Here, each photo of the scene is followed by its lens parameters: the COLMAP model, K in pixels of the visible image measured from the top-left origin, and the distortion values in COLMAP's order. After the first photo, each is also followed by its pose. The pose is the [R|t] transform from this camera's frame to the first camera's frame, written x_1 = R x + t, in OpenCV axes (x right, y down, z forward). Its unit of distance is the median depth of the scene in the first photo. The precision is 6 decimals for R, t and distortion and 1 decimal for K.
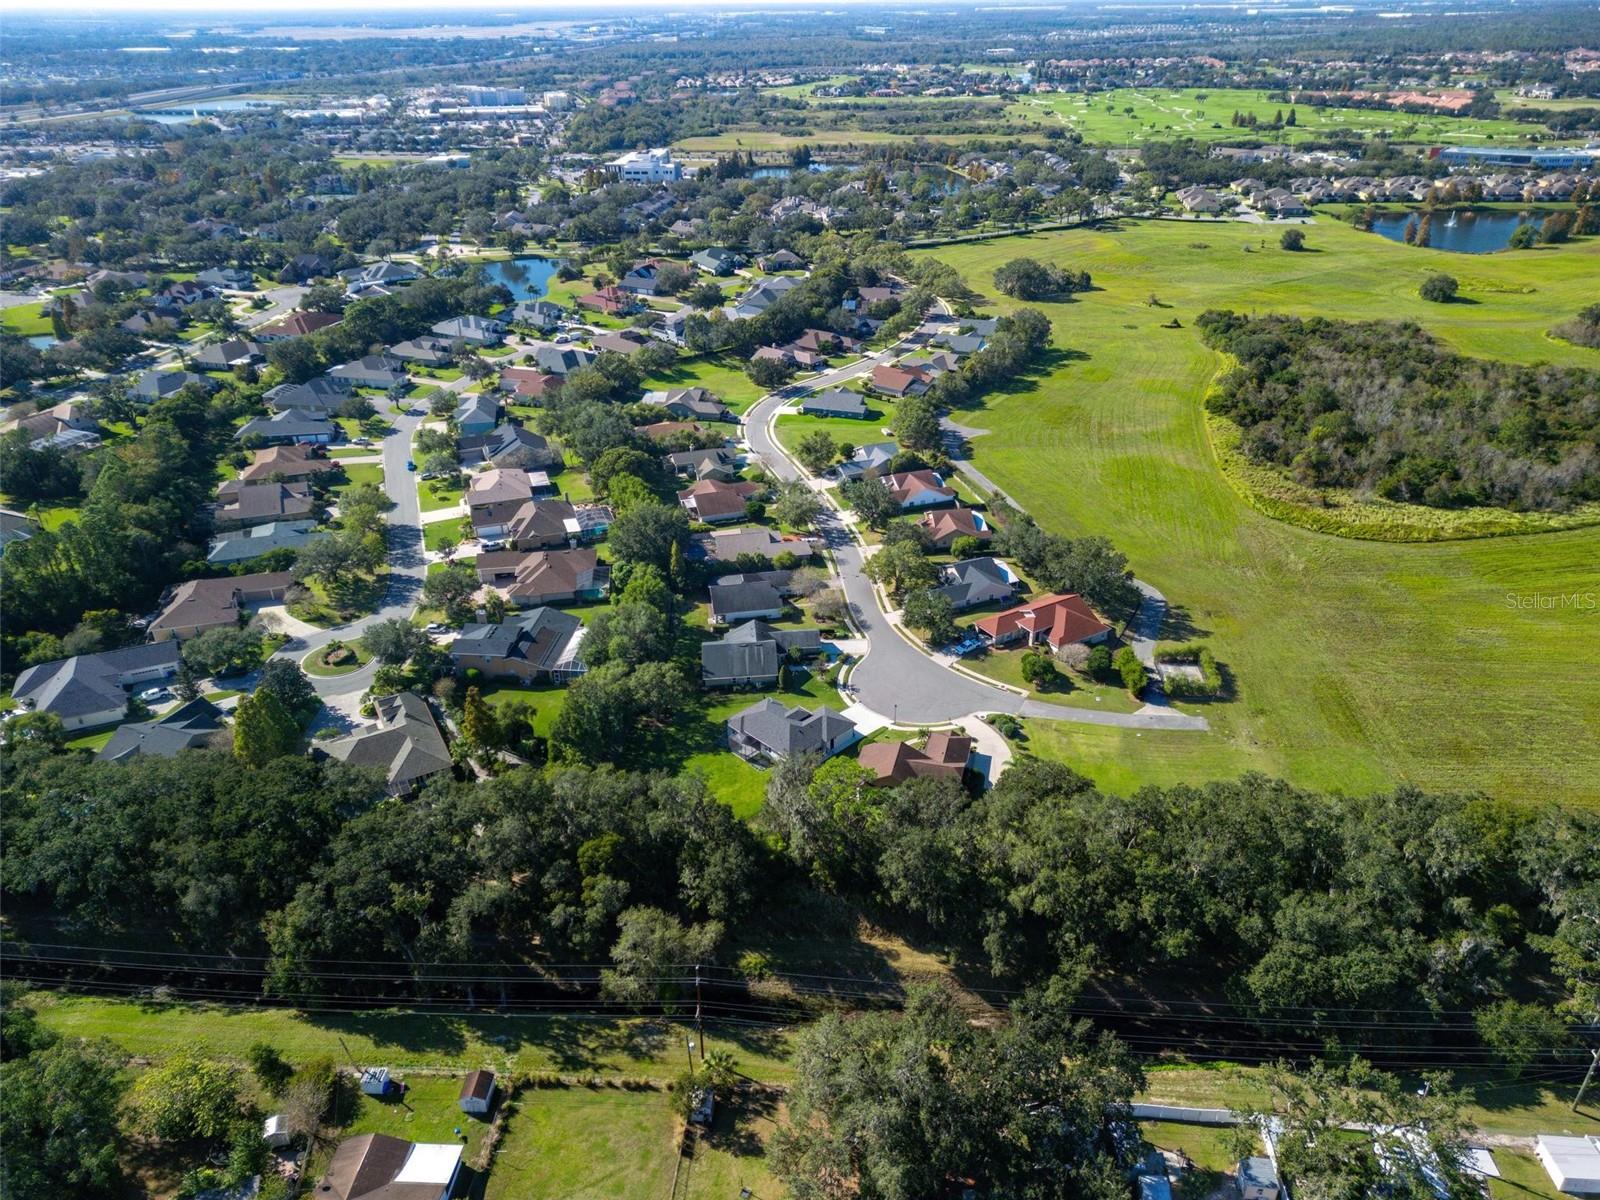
lens RADIAL K [[1110.1, 0, 798.7], [0, 1110.1, 597.4], [0, 0, 1]] dist [0.057465, -0.042661]
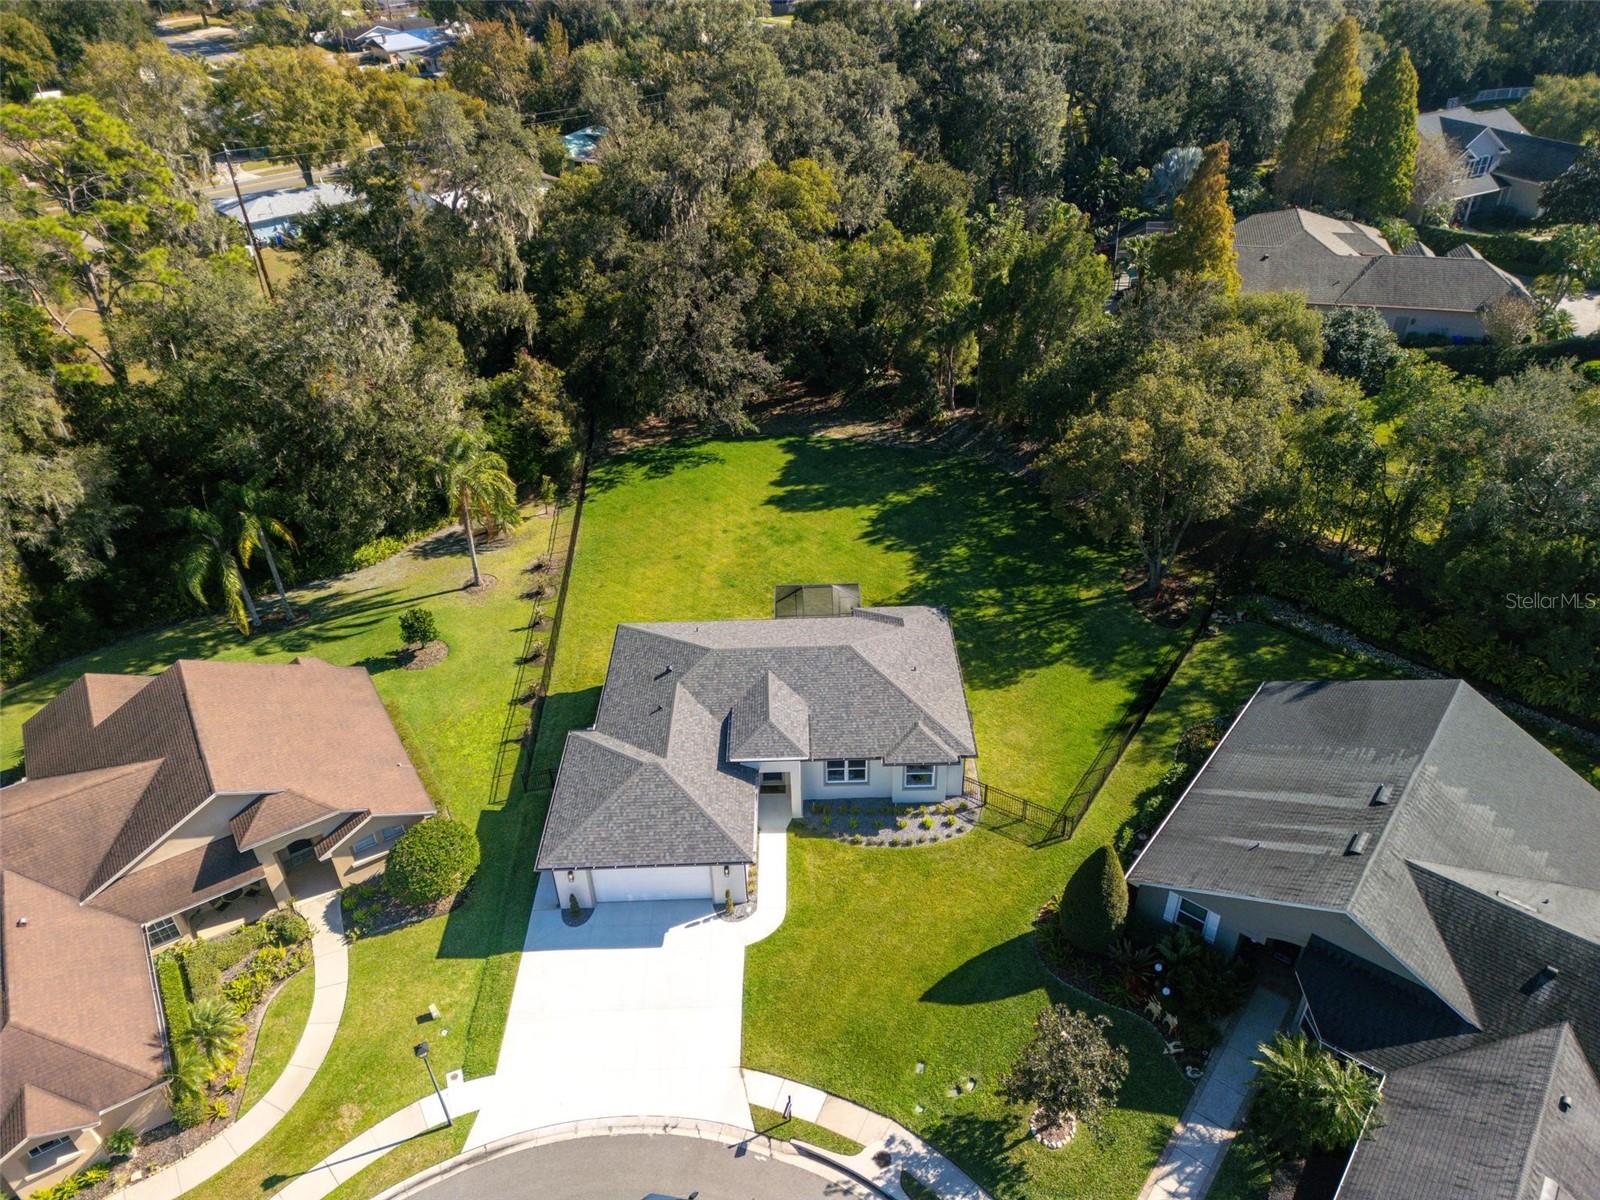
lens RADIAL K [[1110.1, 0, 801.5], [0, 1110.1, 595.2], [0, 0, 1]] dist [0.057465, -0.042661]
pose [[-0.685167, 0.434866, -0.584327, 0.077864], [-0.316203, 0.545108, 0.776449, -0.063200], [0.656172, 0.716763, -0.235984, 0.679943]]
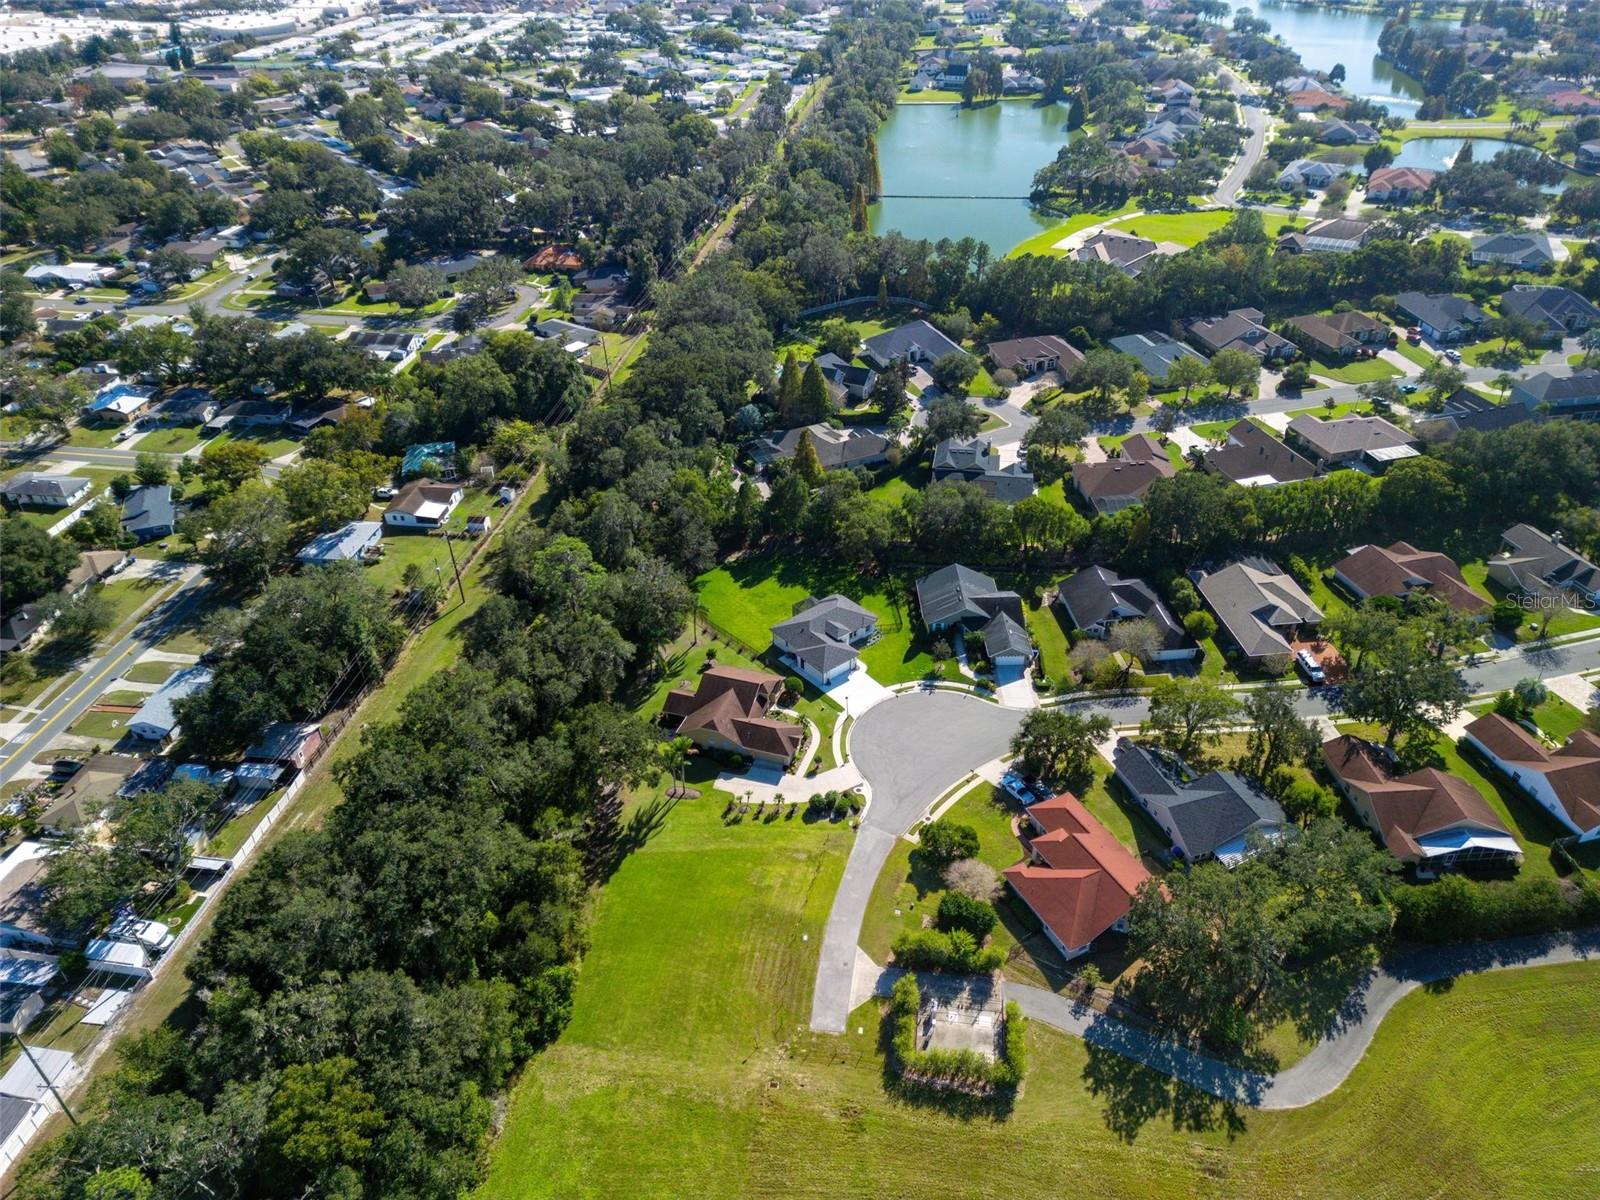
lens RADIAL K [[1110.1, 0, 797.7], [0, 1110.1, 593.8], [0, 0, 1]] dist [0.057465, -0.042661]
pose [[-0.078230, 0.562135, -0.823338, 0.500446], [-0.446690, 0.718564, 0.533043, -0.267083], [0.891262, 0.409476, 0.194886, 0.504333]]
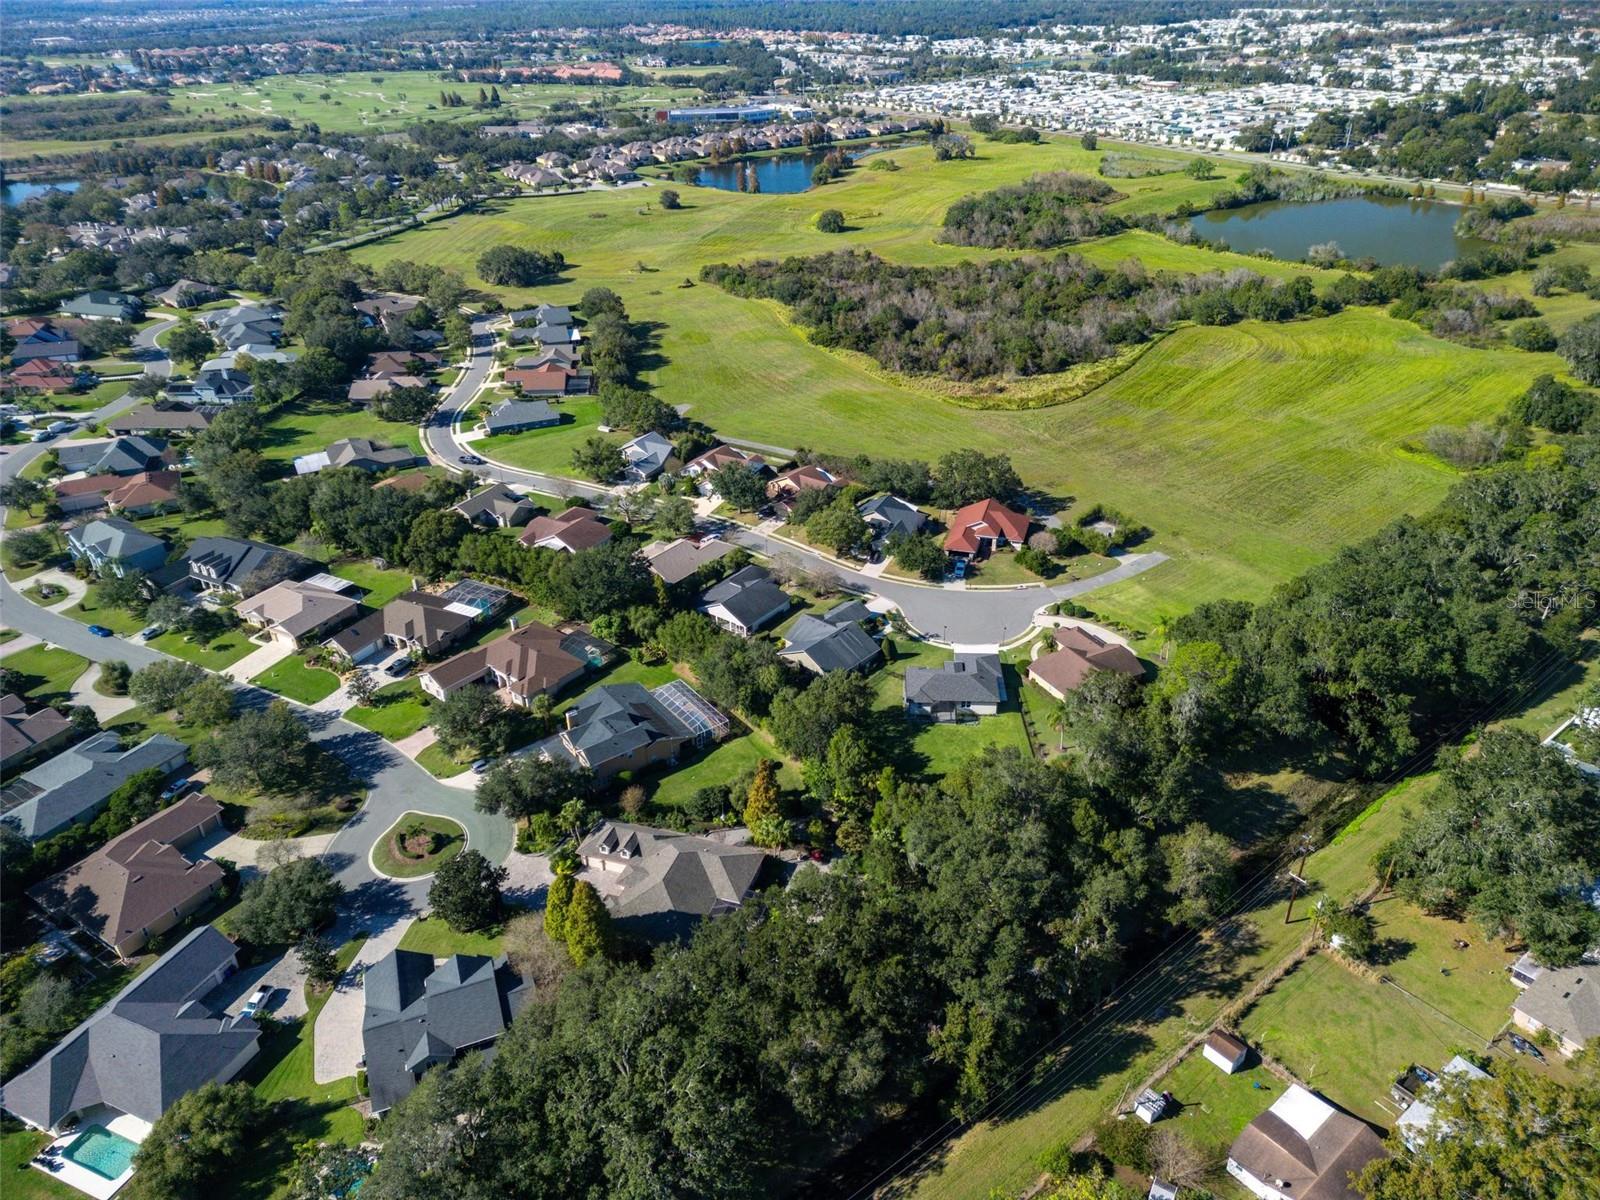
lens RADIAL K [[1110.1, 0, 797.0], [0, 1110.1, 607.2], [0, 0, 1]] dist [0.057465, -0.042661]
pose [[0.735936, -0.336506, 0.587505, -0.453187], [0.326076, 0.936635, 0.128021, -0.081980], [-0.593357, 0.097356, 0.799030, 0.170648]]
